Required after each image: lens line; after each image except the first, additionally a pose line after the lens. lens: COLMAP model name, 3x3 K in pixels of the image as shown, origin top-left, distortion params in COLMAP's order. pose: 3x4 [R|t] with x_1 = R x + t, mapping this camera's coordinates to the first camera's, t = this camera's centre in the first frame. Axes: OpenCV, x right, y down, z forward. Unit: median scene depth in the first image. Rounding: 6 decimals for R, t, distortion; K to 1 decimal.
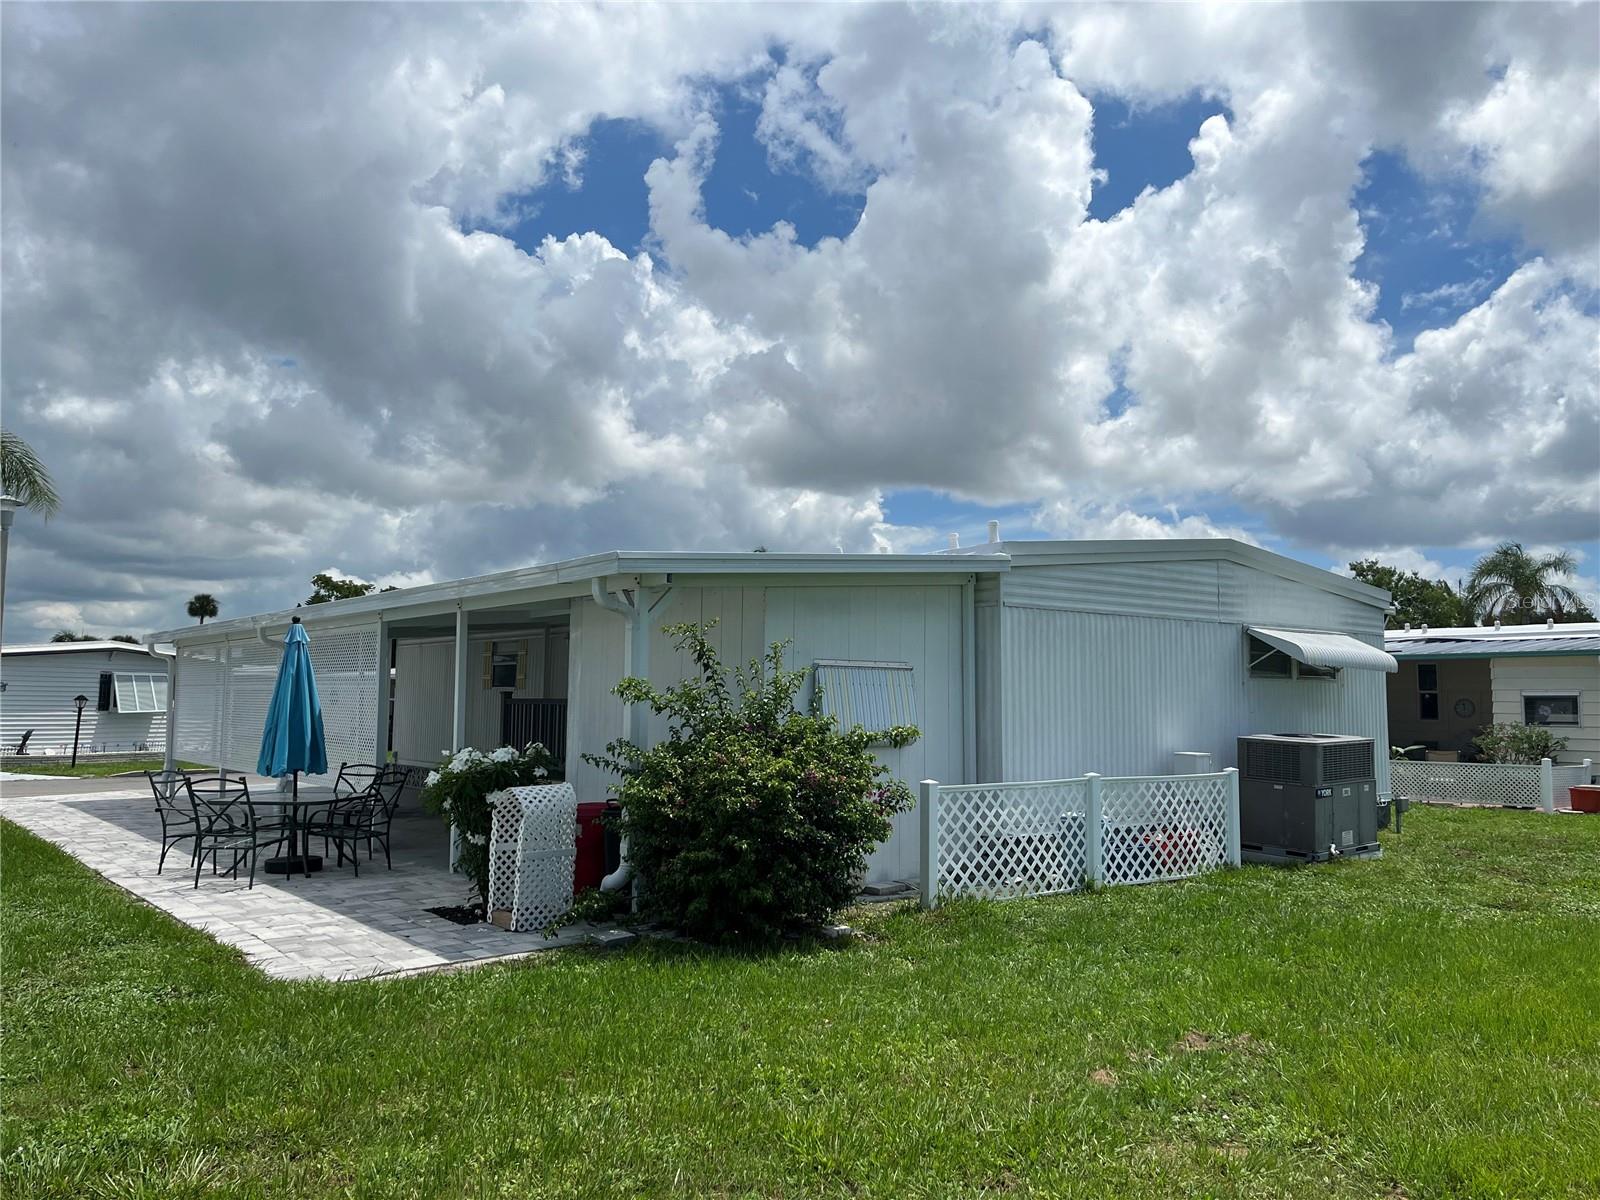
lens RADIAL K [[1229.7, 0, 794.1], [0, 1229.7, 562.6], [0, 0, 1]] dist [-0.002918, -0.005713]
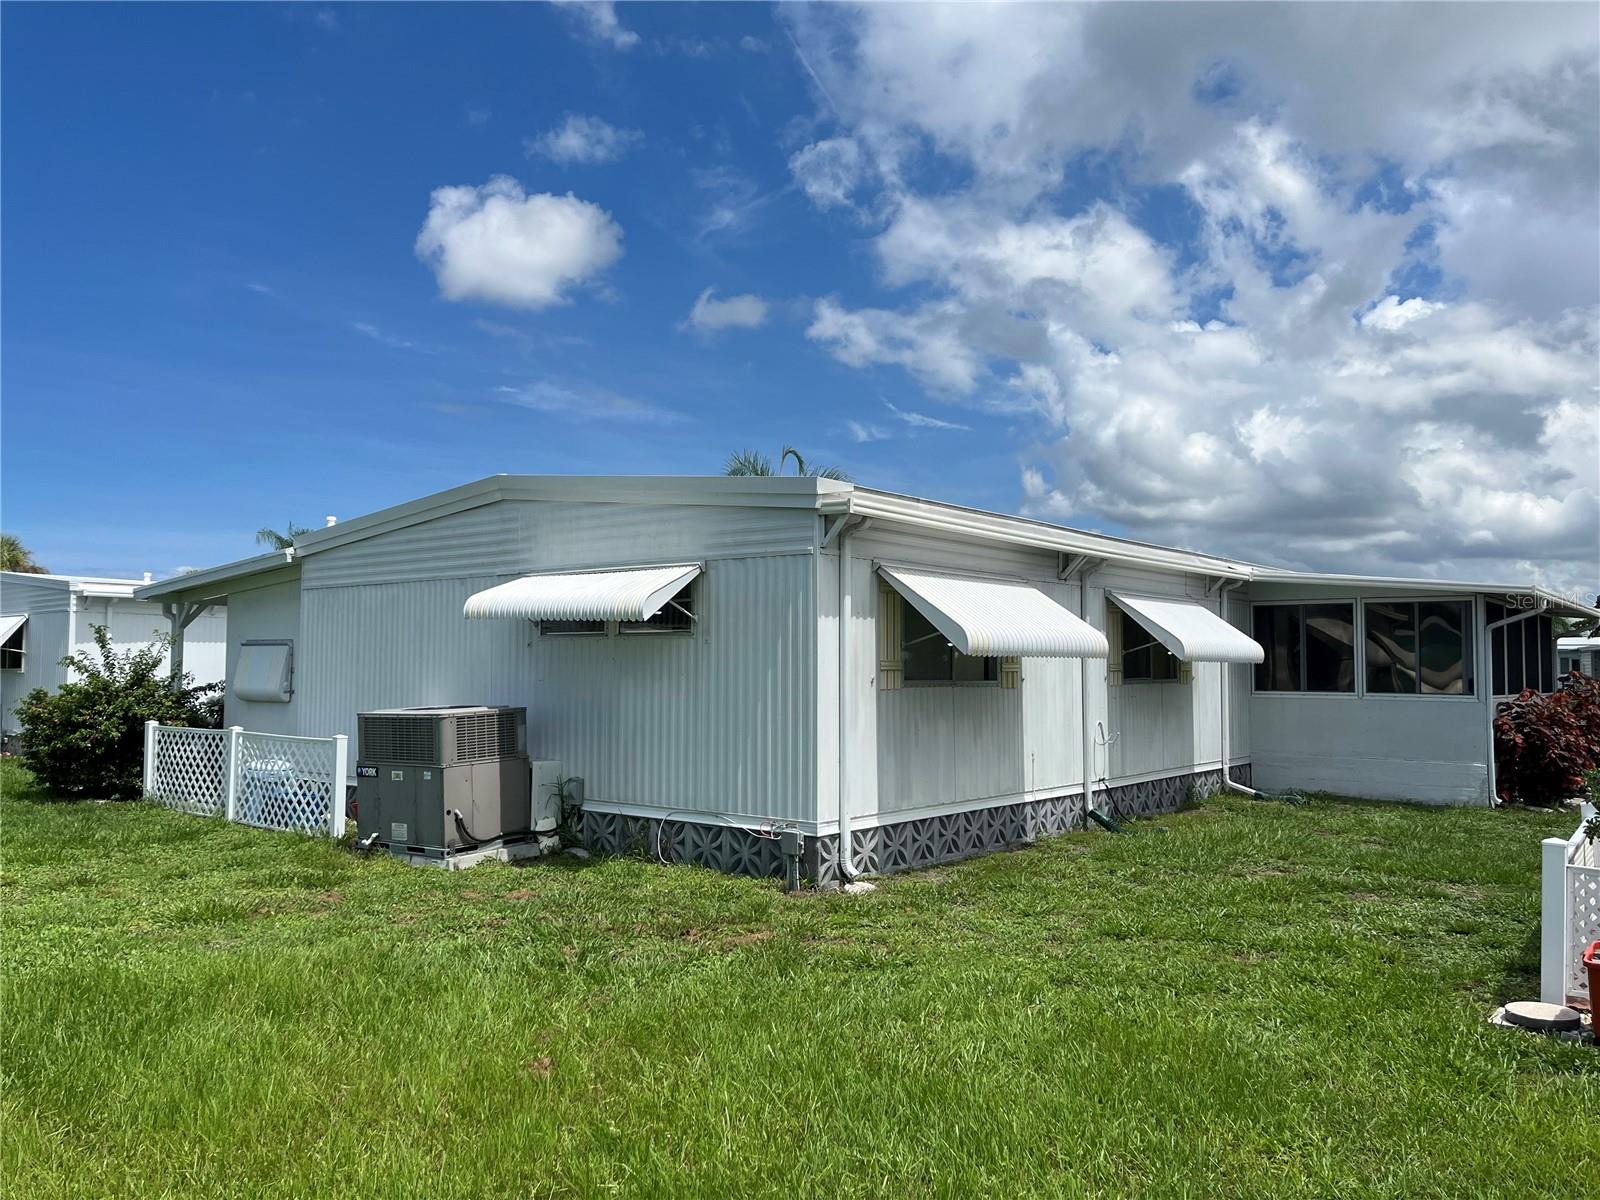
lens RADIAL K [[1220.2, 0, 818.4], [0, 1220.2, 602.0], [0, 0, 1]] dist [0.117882, -0.117606]
pose [[0.207815, -0.058786, -0.976400, 1.072937], [0.105464, 0.993720, -0.037382, 0.107253], [0.972466, -0.095207, 0.212710, 0.899822]]
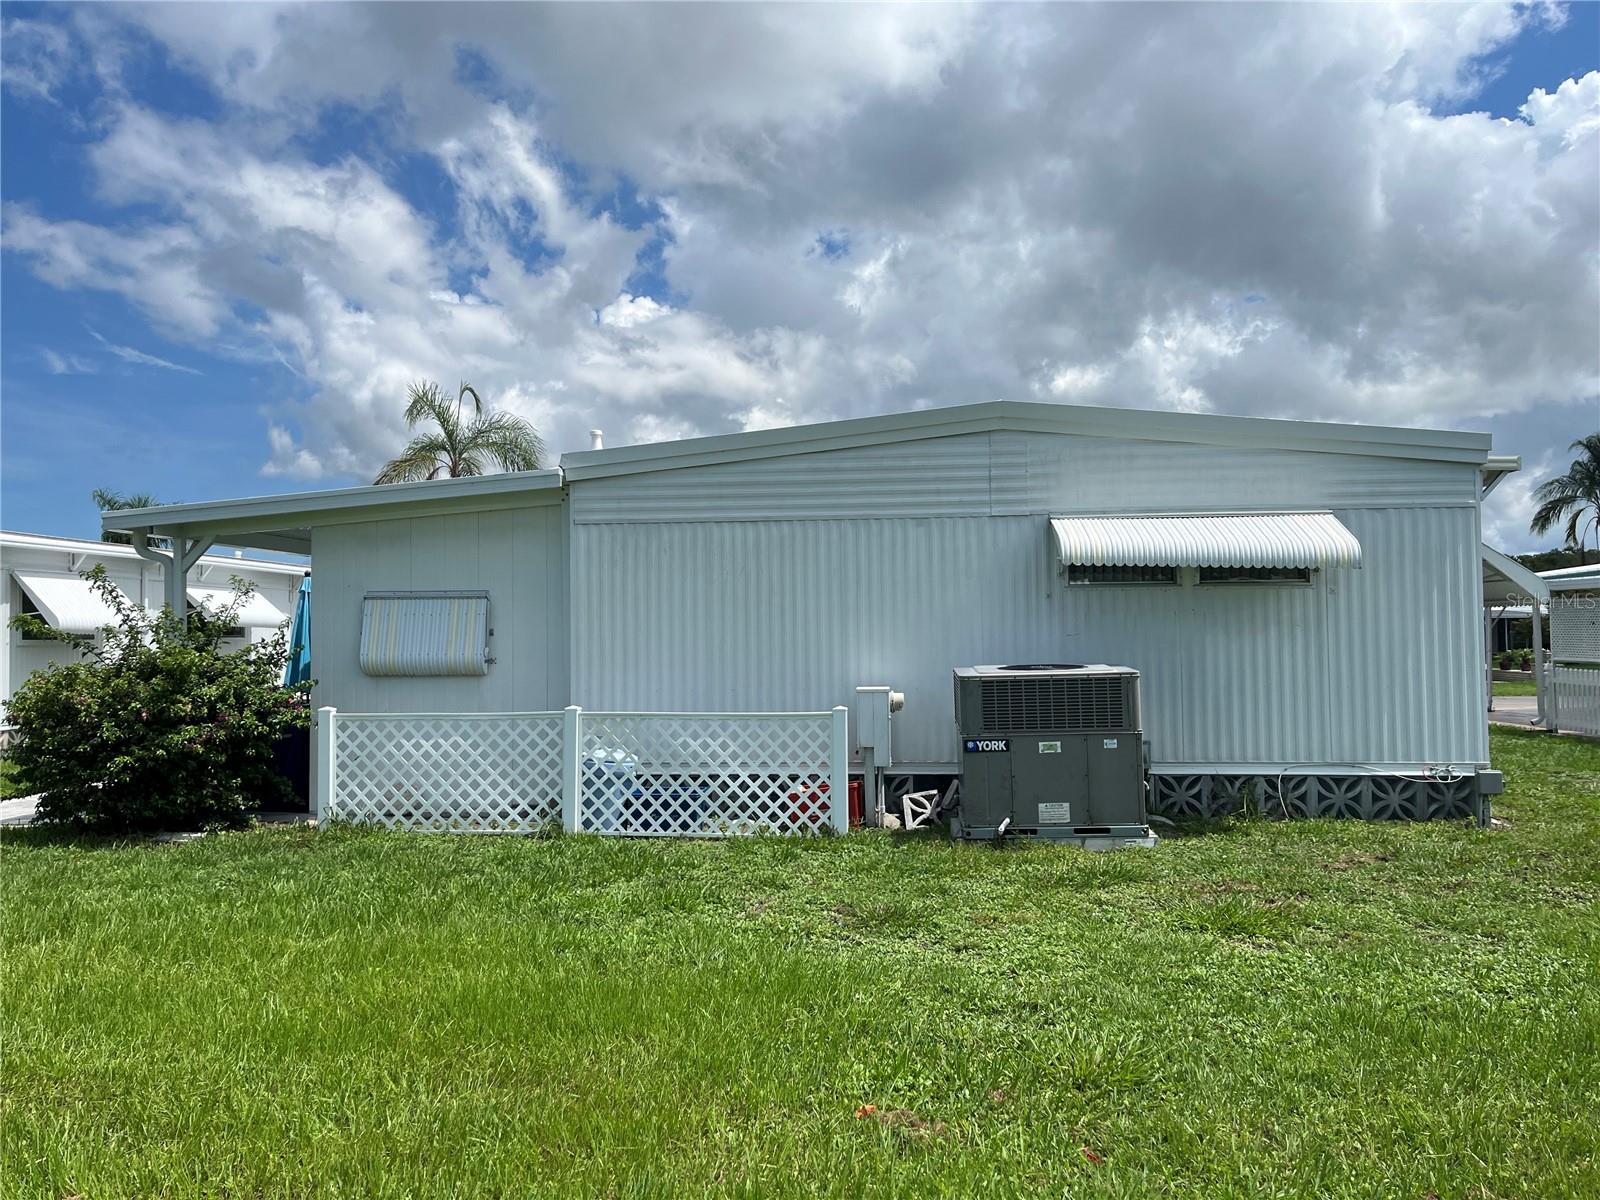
lens RADIAL K [[1229.7, 0, 794.1], [0, 1229.7, 562.6], [0, 0, 1]] dist [-0.002918, -0.005713]
pose [[0.715036, -0.055672, -0.696867, 0.679667], [0.093409, 0.995494, 0.016316, 0.046727], [0.692819, -0.076760, 0.717015, 0.330694]]
